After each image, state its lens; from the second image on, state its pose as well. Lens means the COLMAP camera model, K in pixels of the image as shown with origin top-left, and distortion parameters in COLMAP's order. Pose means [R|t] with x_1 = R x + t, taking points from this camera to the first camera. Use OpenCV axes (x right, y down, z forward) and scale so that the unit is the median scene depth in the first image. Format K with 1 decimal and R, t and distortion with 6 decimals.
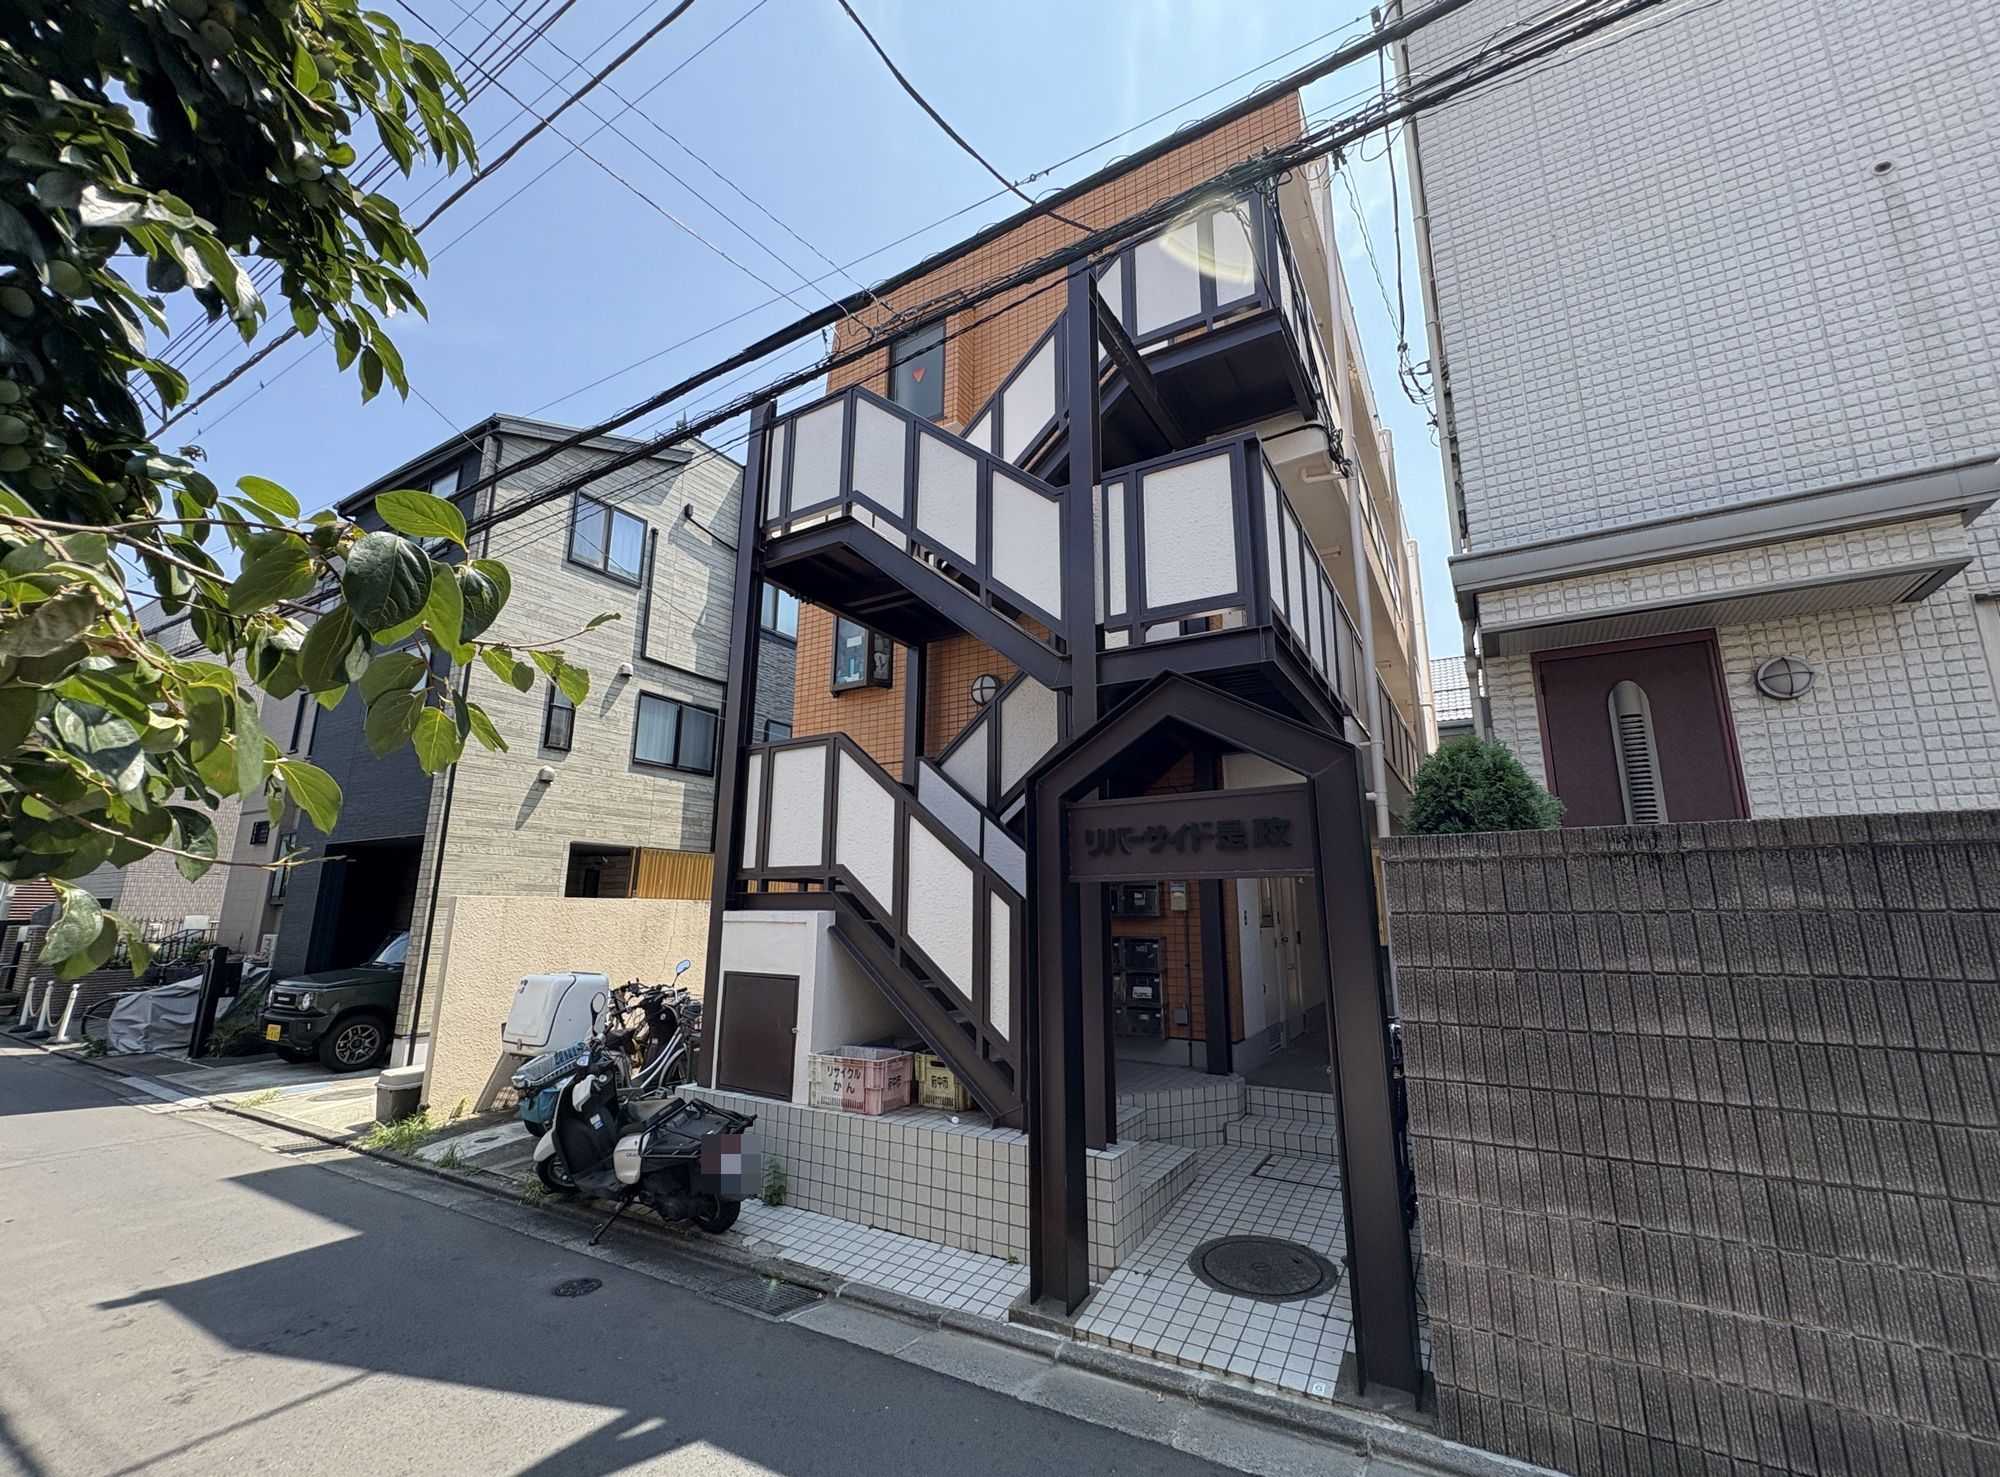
lens RADIAL K [[814.4, 0, 1004.7], [0, 814.4, 742.8], [0, 0, 1]] dist [0.000808, 0.000078]
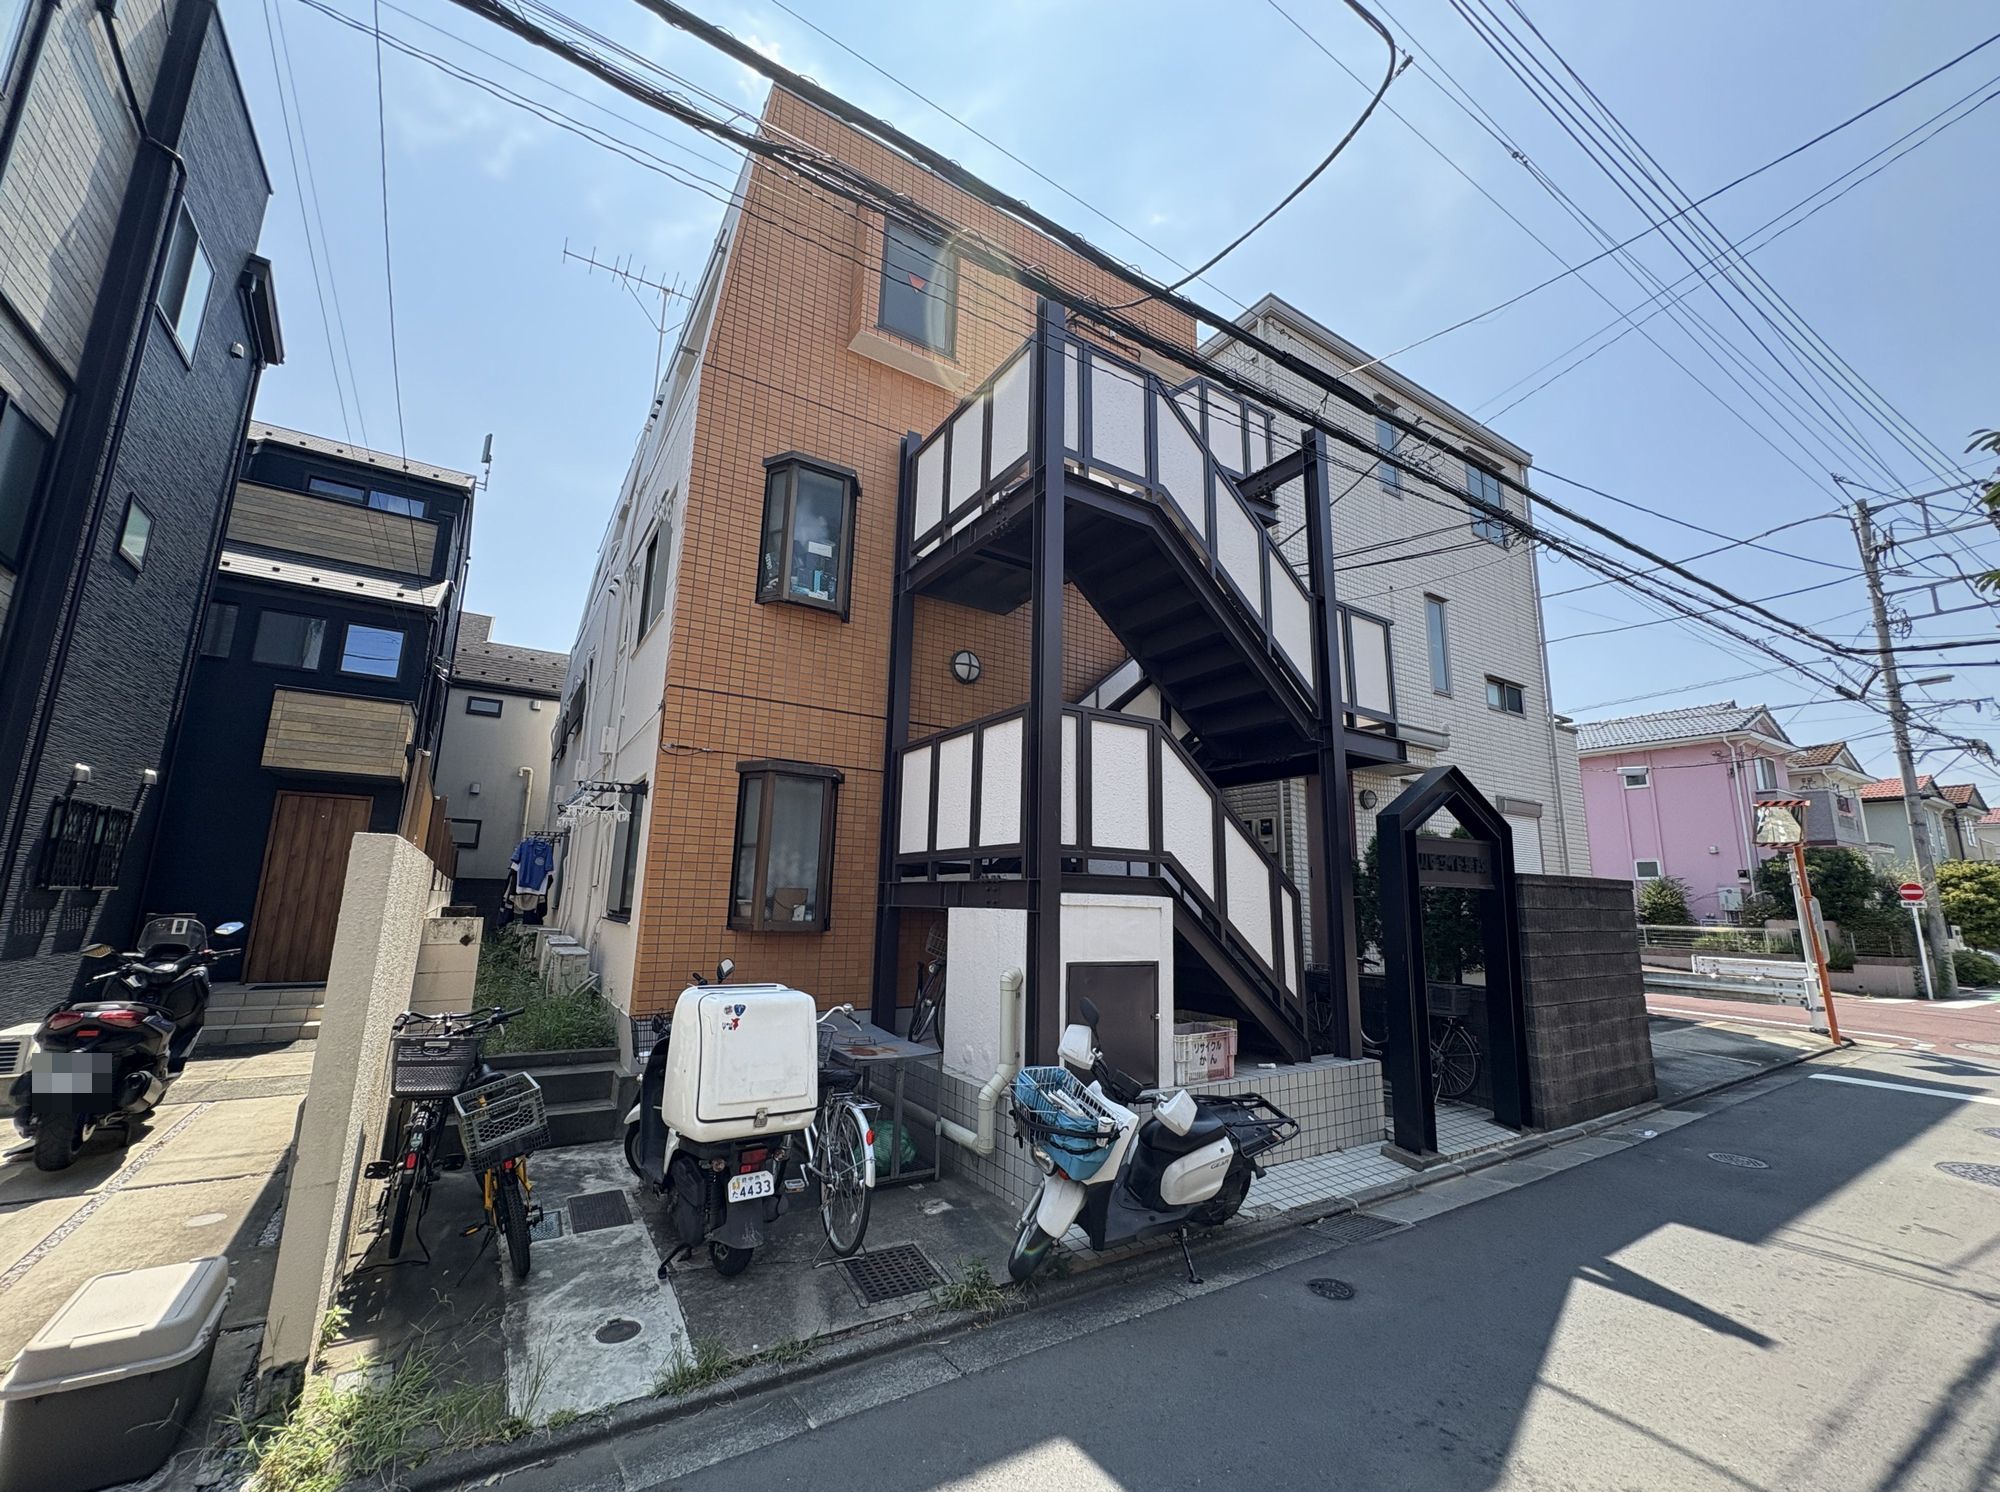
lens RADIAL K [[804.8, 0, 996.4], [0, 804.8, 748.0], [0, 0, 1]] dist [0.001538, 0.000651]
pose [[0.455168, 0.173162, 0.873405, -1.385604], [-0.205398, 0.974872, -0.086237, 0.176827], [-0.866391, -0.140144, 0.479298, 0.822845]]
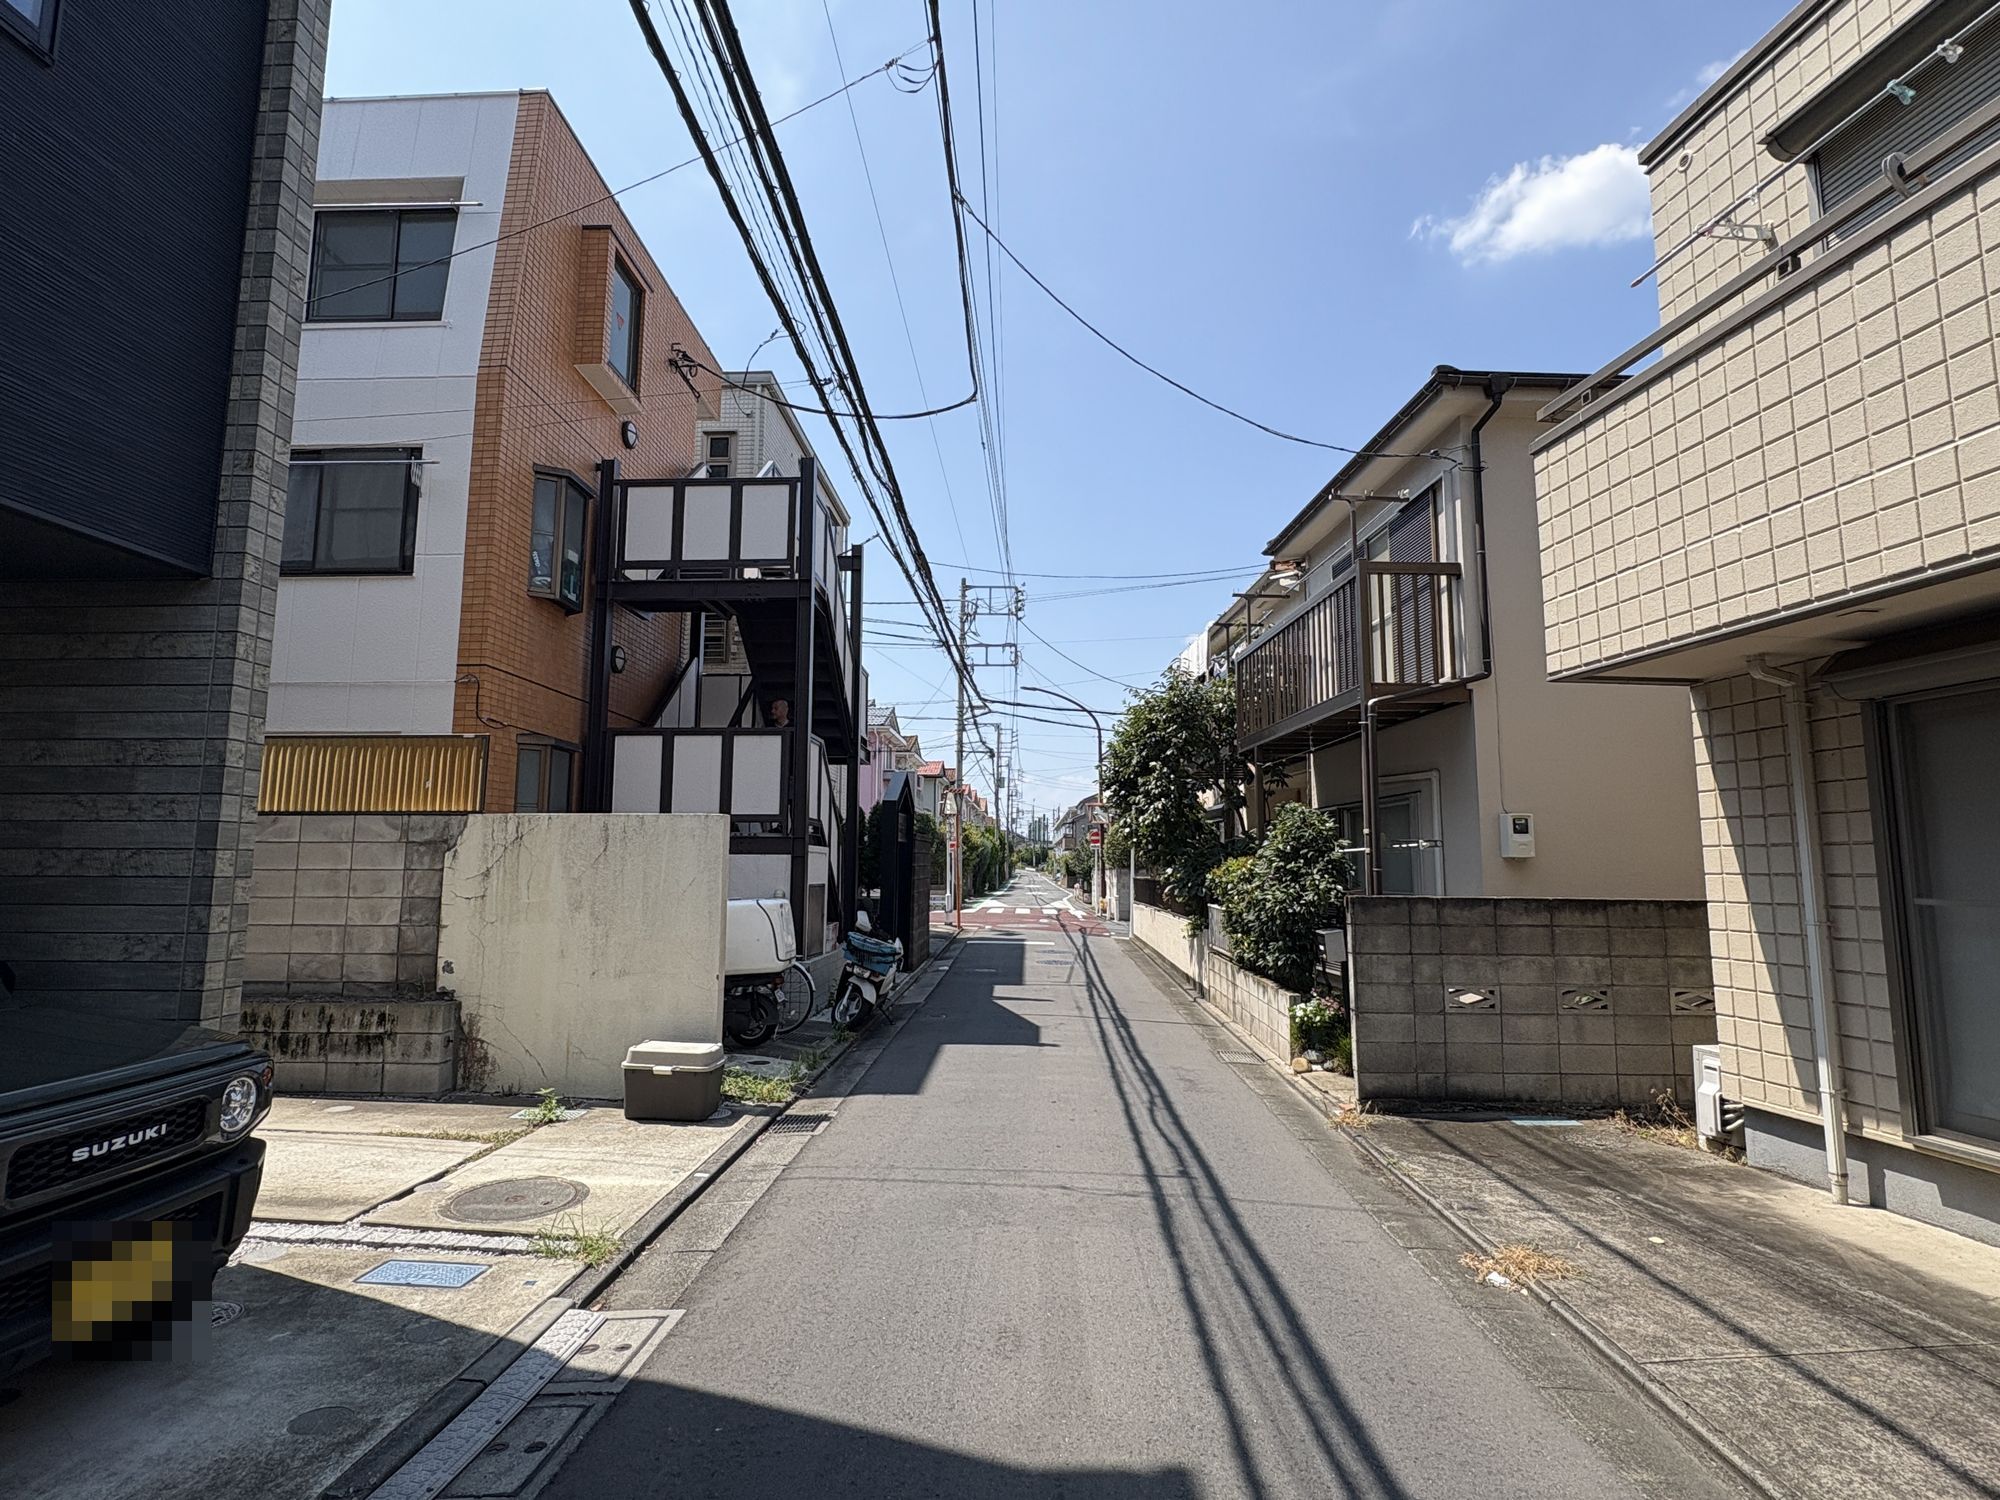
lens RADIAL K [[999.1, 0, 1000.0], [0, 999.1, 750.0], [0, 0, 1]] dist [0.000134, 0.000543]
pose [[-0.476337, 0.097510, 0.873839, -2.490095], [-0.188405, 0.959429, -0.209762, 0.419617], [-0.858841, -0.264553, -0.438639, 1.826479]]
